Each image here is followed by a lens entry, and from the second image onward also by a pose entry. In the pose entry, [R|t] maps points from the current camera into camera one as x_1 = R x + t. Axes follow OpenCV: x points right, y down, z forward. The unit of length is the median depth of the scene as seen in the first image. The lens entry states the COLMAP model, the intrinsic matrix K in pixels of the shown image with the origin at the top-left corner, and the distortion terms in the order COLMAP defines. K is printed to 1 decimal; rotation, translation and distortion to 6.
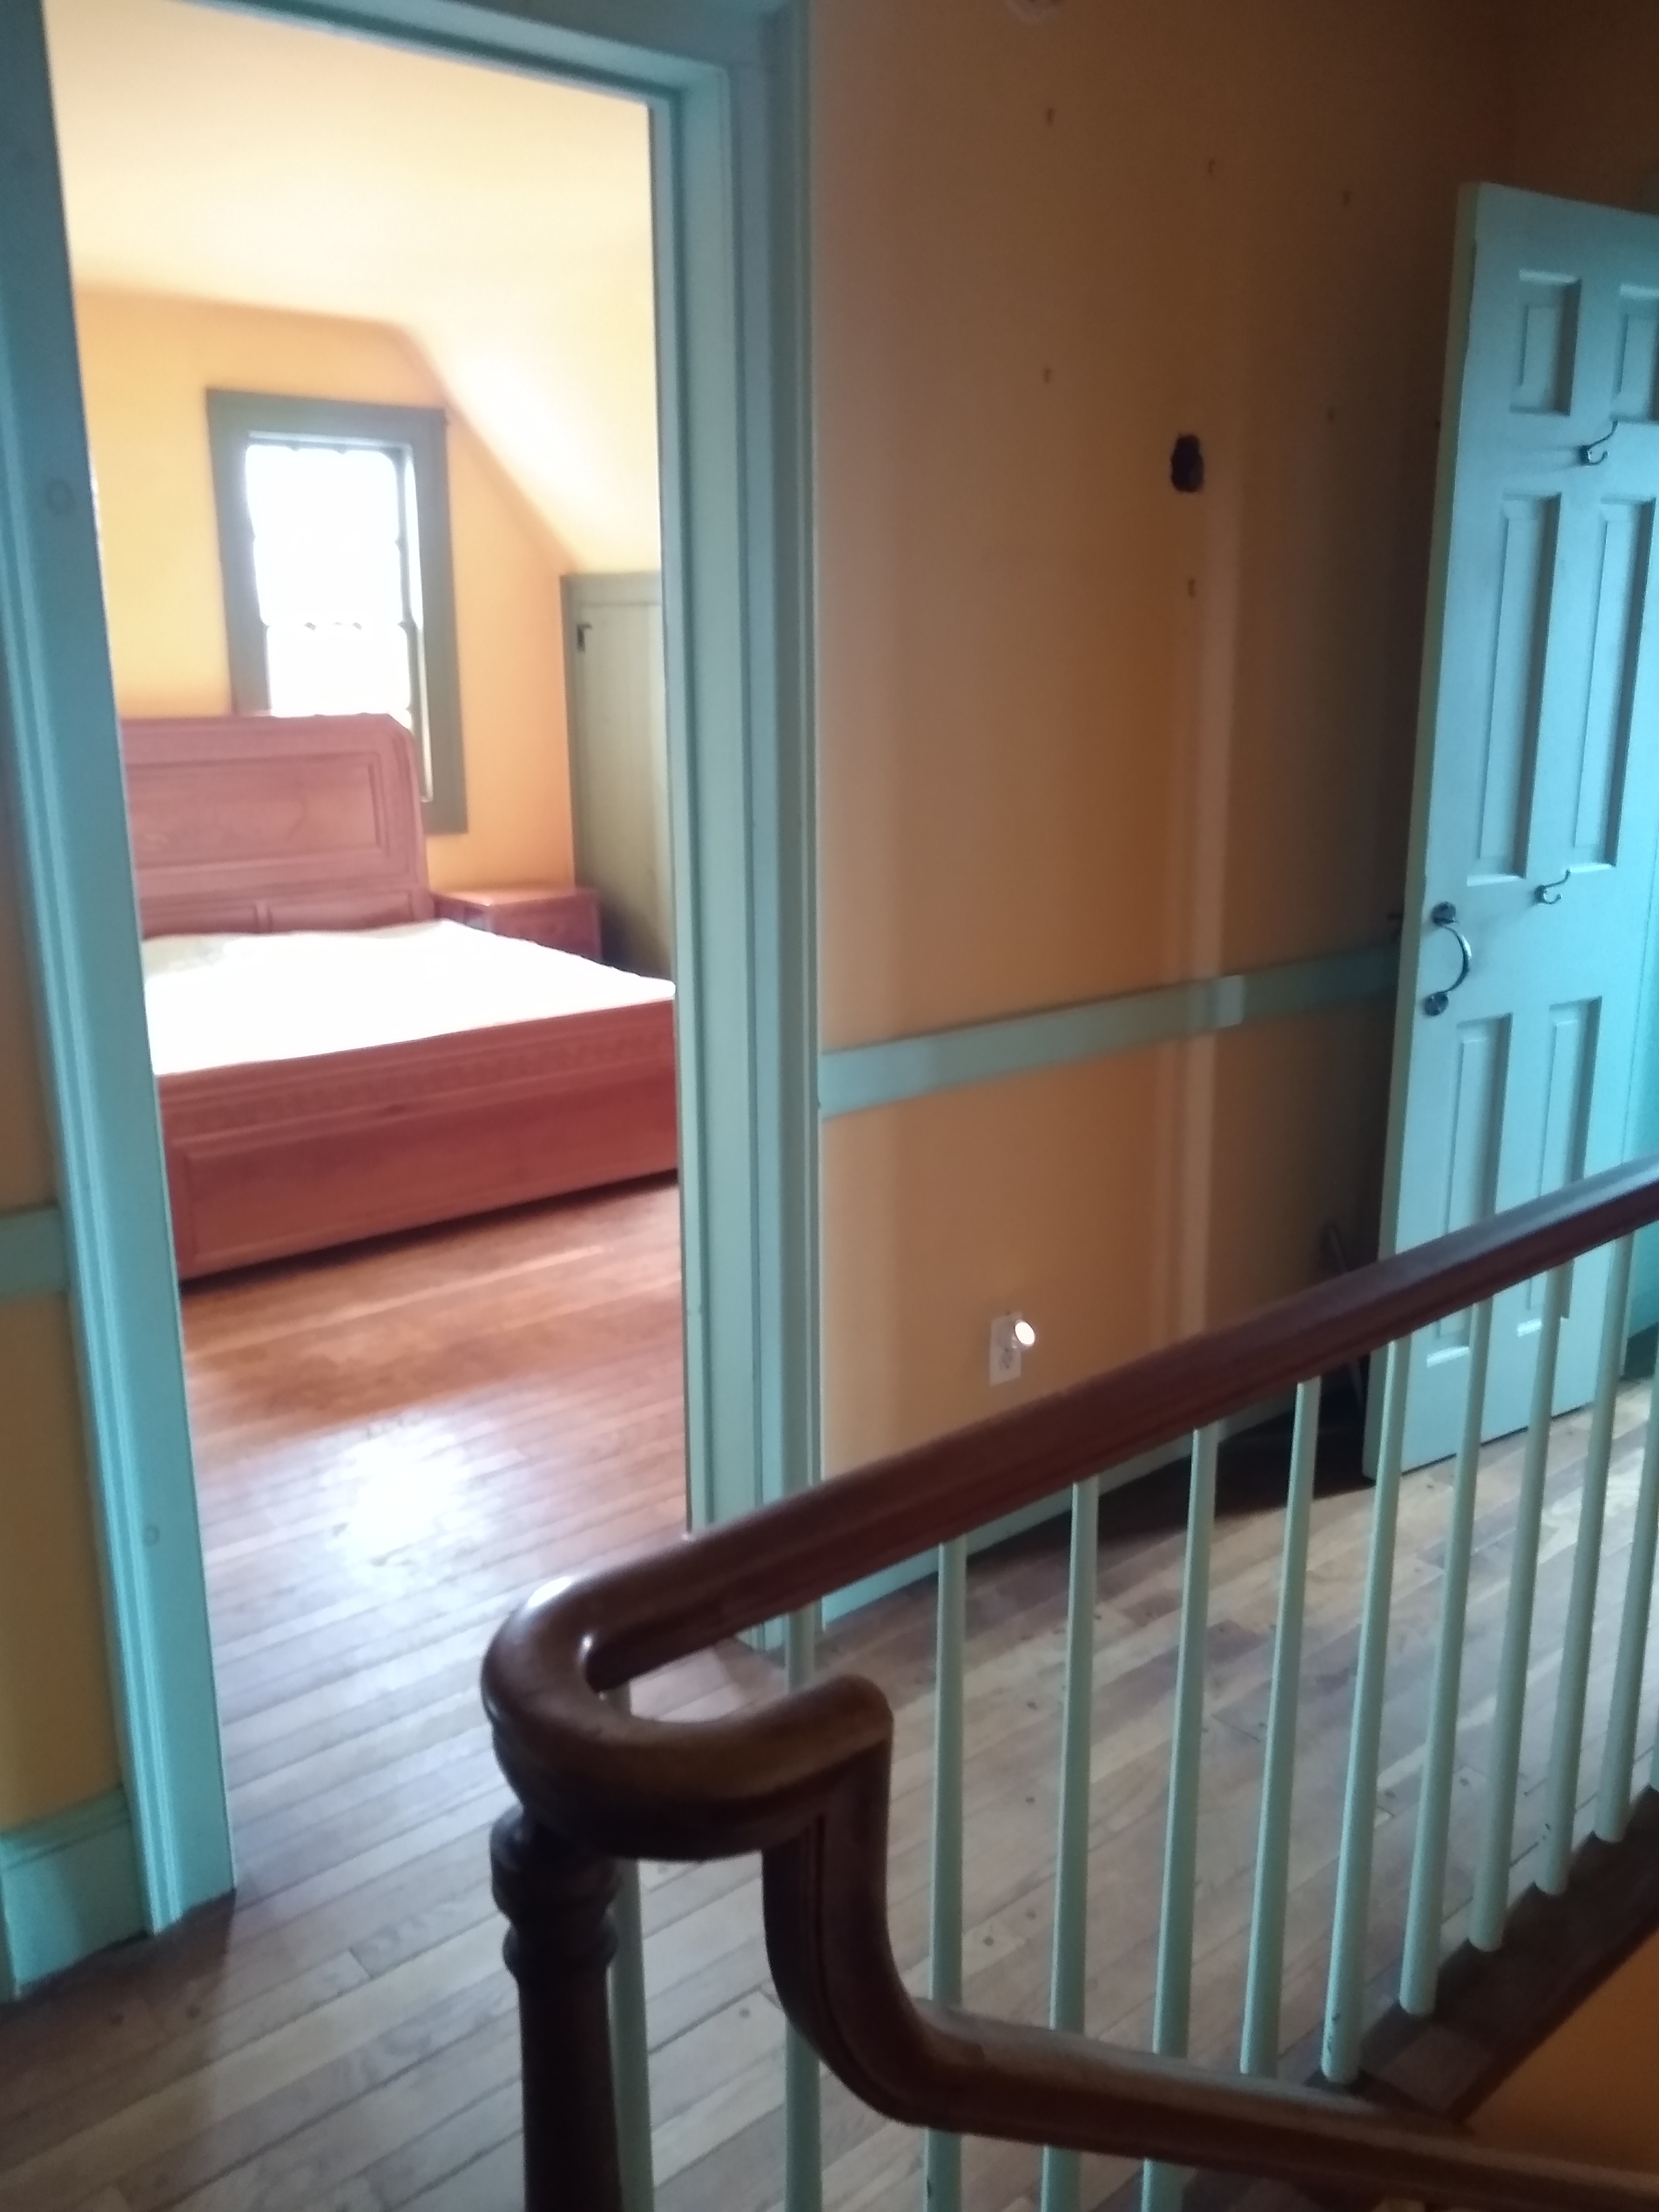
lens RADIAL K [[1769.1, 0, 829.5], [0, 1769.1, 1106.0], [0, 0, 1]] dist [-0.001324, -0.007496]
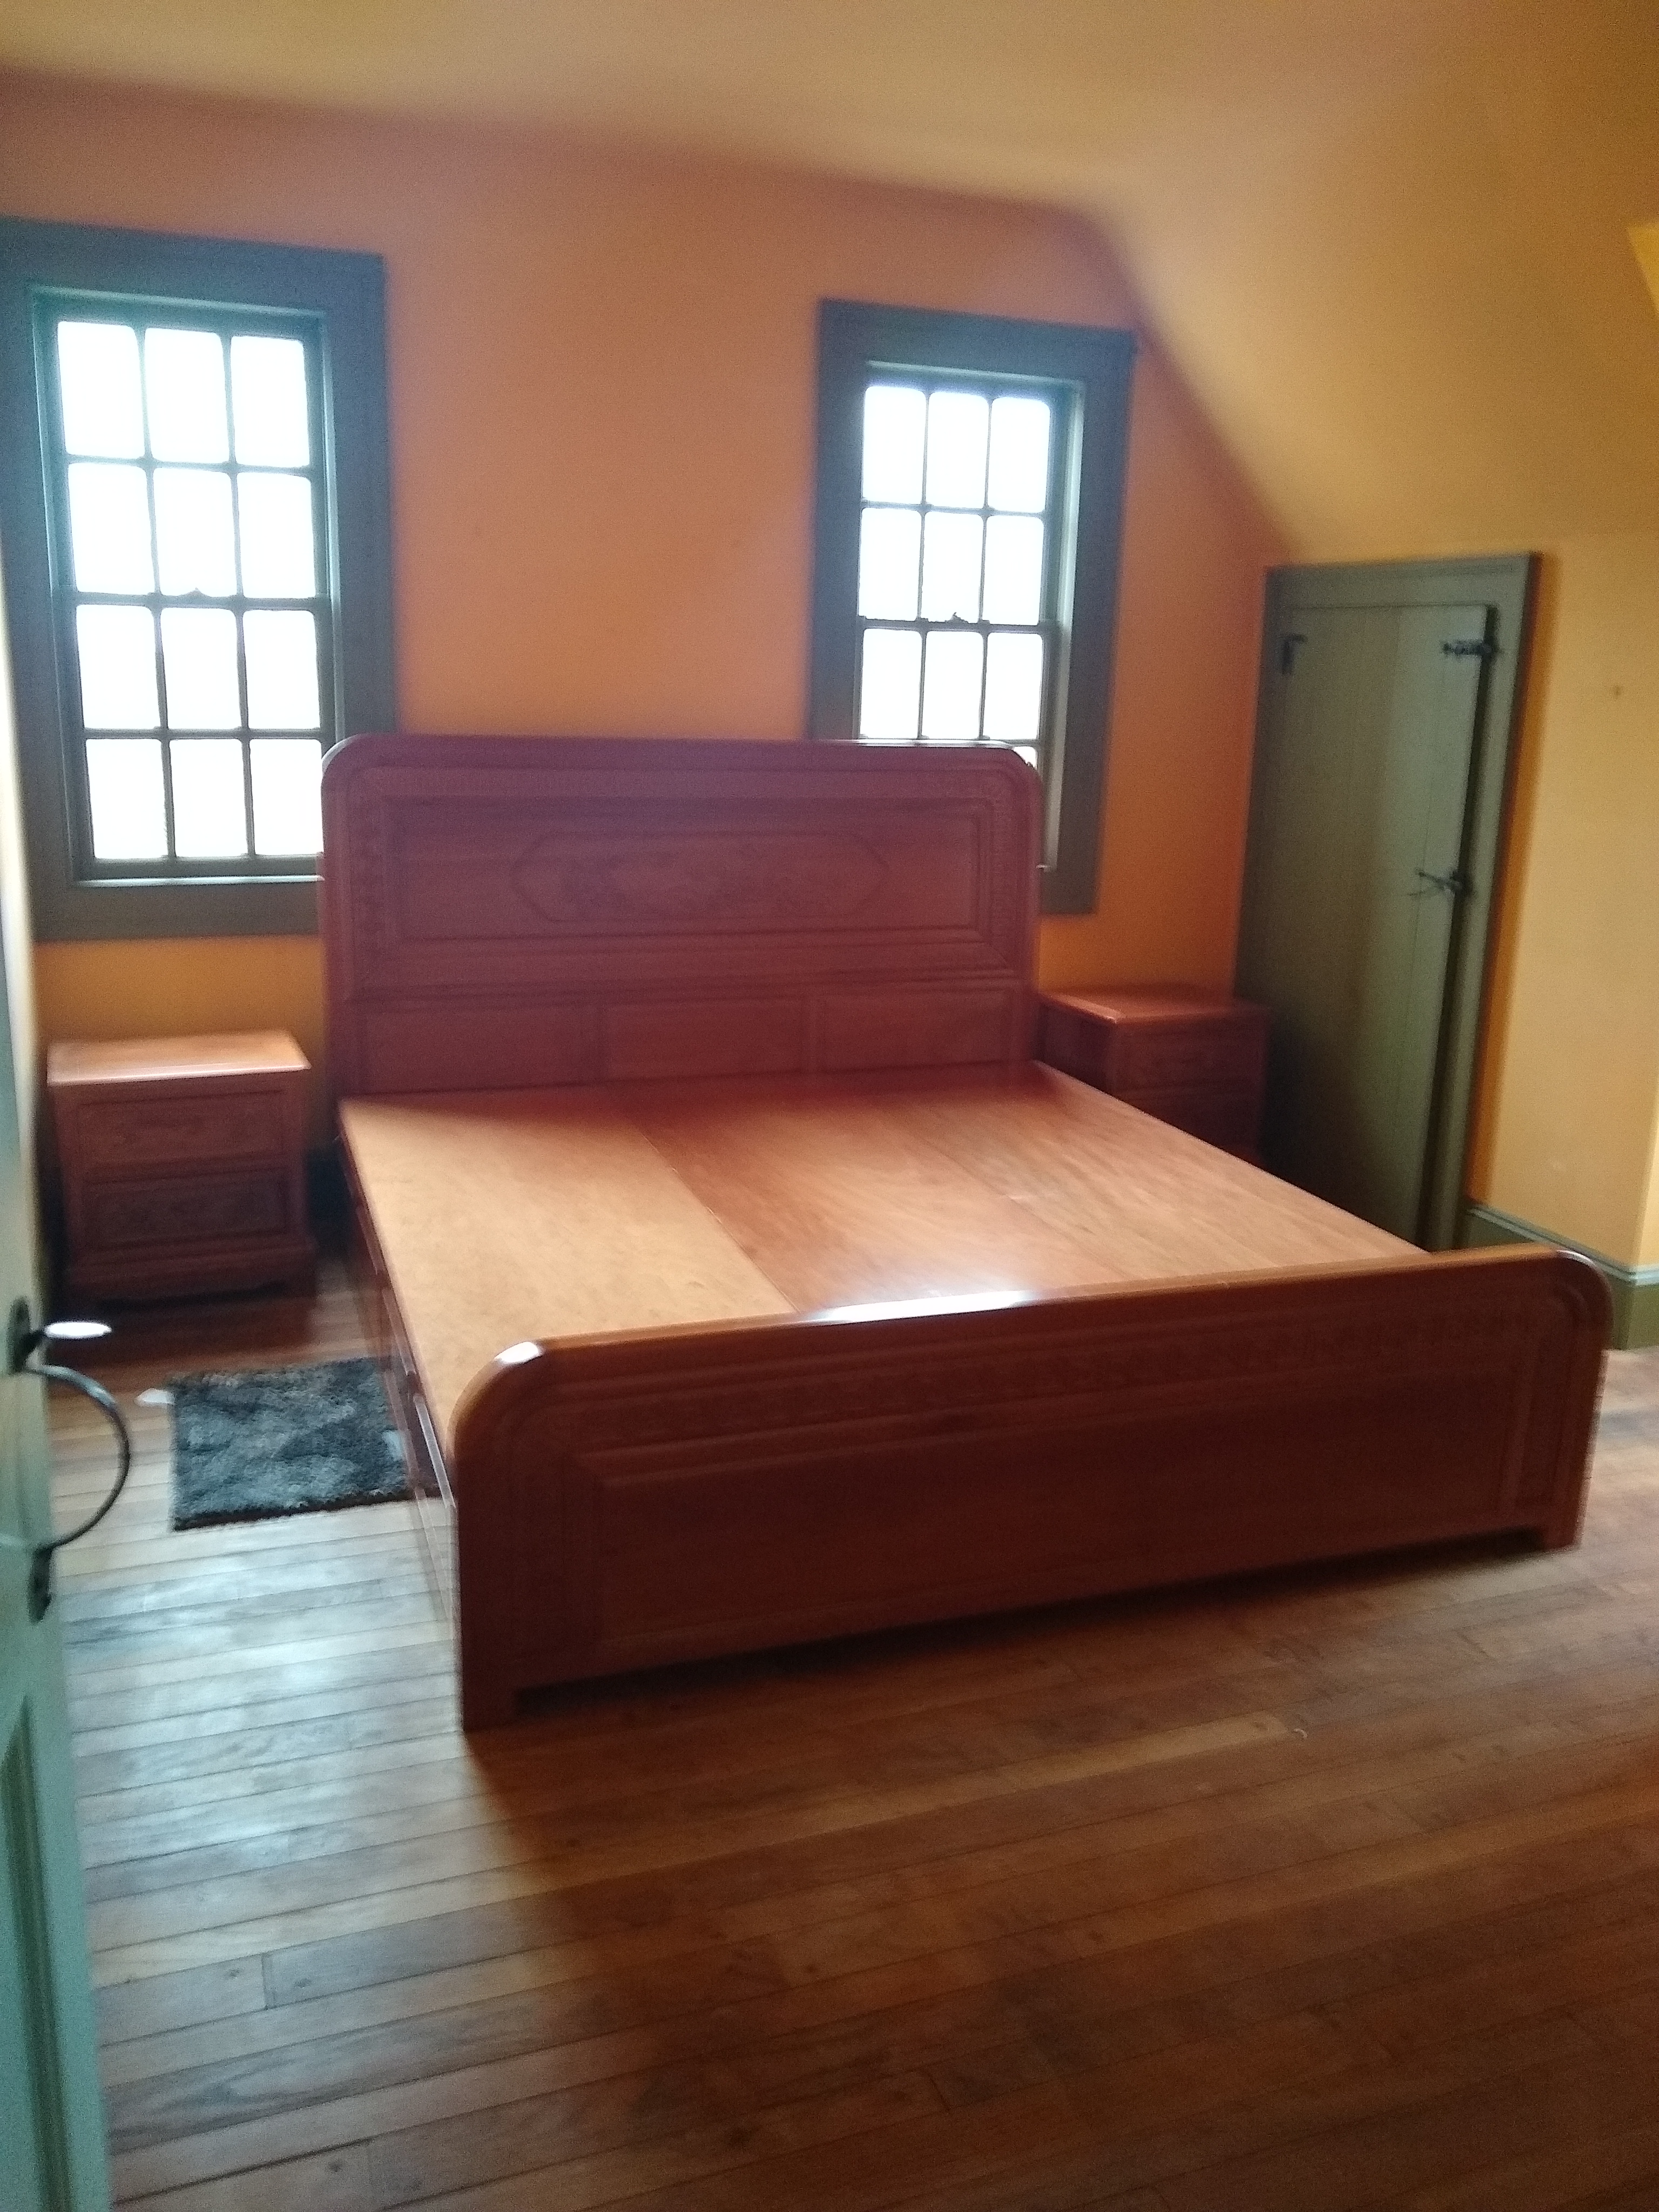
lens RADIAL K [[1789.5, 0, 829.5], [0, 1789.5, 1106.0], [0, 0, 1]] dist [-0.009918, -0.000634]
pose [[0.944832, 0.115637, -0.306465, -0.079095], [-0.121539, 0.992587, -0.000179, -0.067488], [0.304172, 0.037416, 0.951882, 0.288202]]
